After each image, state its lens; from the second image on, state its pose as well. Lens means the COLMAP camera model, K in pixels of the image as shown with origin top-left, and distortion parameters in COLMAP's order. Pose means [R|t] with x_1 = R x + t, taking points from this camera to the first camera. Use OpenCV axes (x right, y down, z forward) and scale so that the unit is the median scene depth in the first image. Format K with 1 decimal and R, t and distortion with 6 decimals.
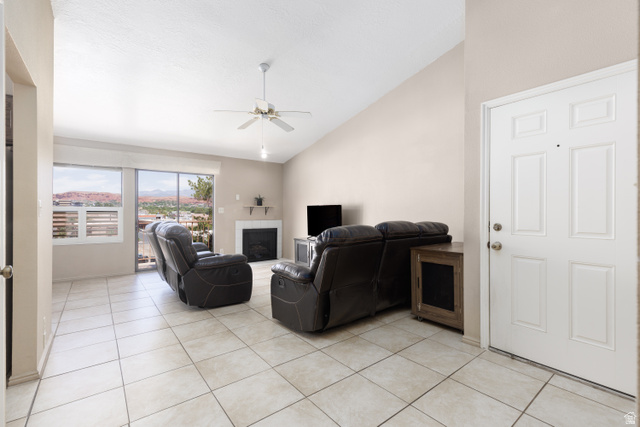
lens RADIAL K [[287.2, 0, 324.4], [0, 287.2, 212.2], [0, 0, 1]] dist [0.001987, -0.000533]
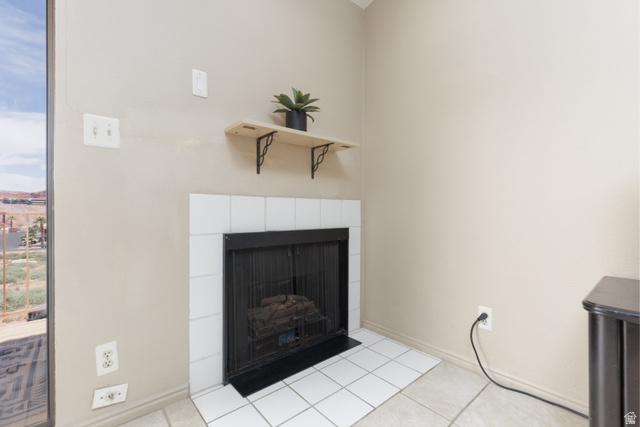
lens RADIAL K [[287.2, 0, 324.4], [0, 287.2, 212.2], [0, 0, 1]] dist [0.001987, -0.000533]
pose [[0.999148, -0.000737, 0.041259, -0.209102], [0.000696, 0.999999, 0.001025, 0.041206], [-0.041260, -0.000996, 0.999148, 0.751033]]
